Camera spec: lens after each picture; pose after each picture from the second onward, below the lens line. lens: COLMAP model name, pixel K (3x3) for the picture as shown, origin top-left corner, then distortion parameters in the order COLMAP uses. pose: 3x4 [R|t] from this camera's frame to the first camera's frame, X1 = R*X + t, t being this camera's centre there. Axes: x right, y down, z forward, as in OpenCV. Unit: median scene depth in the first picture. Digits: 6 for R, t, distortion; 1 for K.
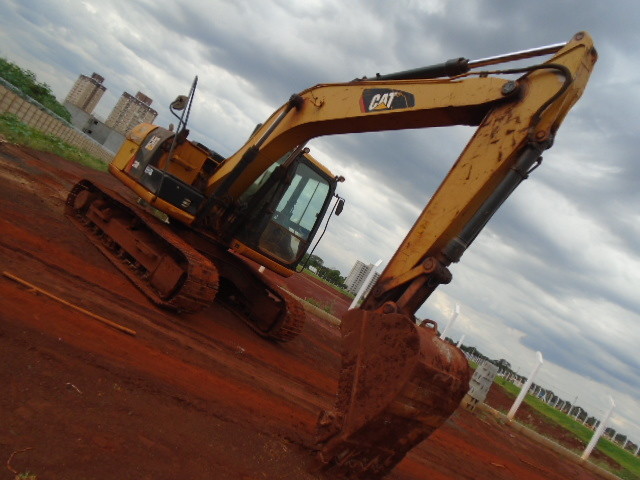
lens RADIAL K [[495.6, 0, 320.0], [0, 495.6, 240.0], [0, 0, 1]] dist [-0.038892, -0.004054]
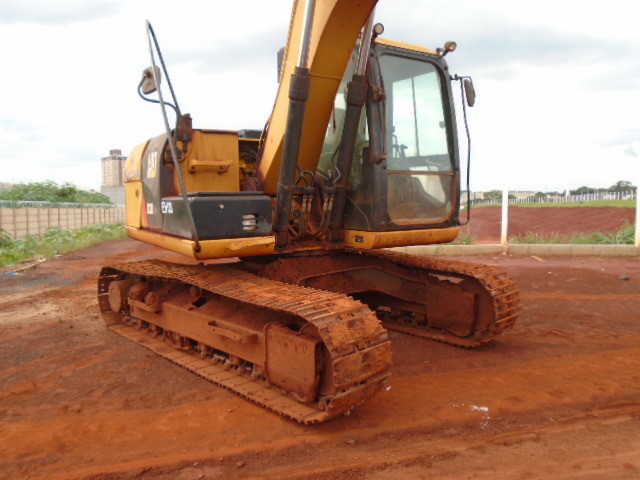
lens RADIAL K [[495.6, 0, 320.0], [0, 495.6, 240.0], [0, 0, 1]] dist [-0.038892, -0.004054]
pose [[0.847425, -0.502336, -0.171842, -0.105634], [0.516711, 0.854725, 0.049546, -0.040224], [0.121989, -0.130779, 0.983878, 0.414888]]
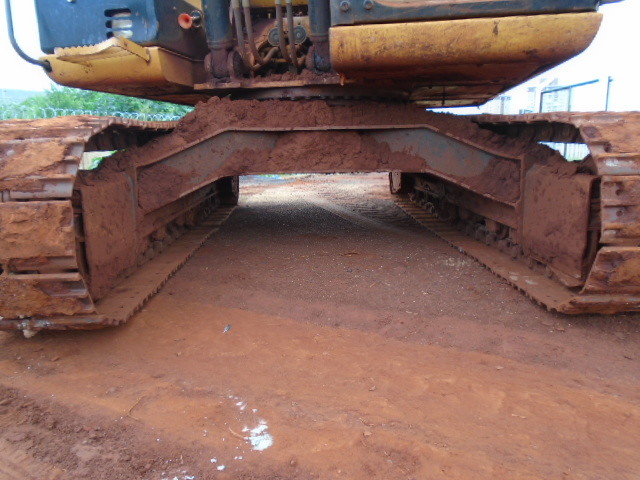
lens RADIAL K [[495.8, 0, 320.0], [0, 495.8, 240.0], [0, 0, 1]] dist [-0.000560, -0.000805]
pose [[0.526173, -0.377915, -0.761789, 0.015697], [0.365844, 0.909284, -0.198395, 0.170658], [0.767659, -0.174305, 0.616699, 0.782711]]
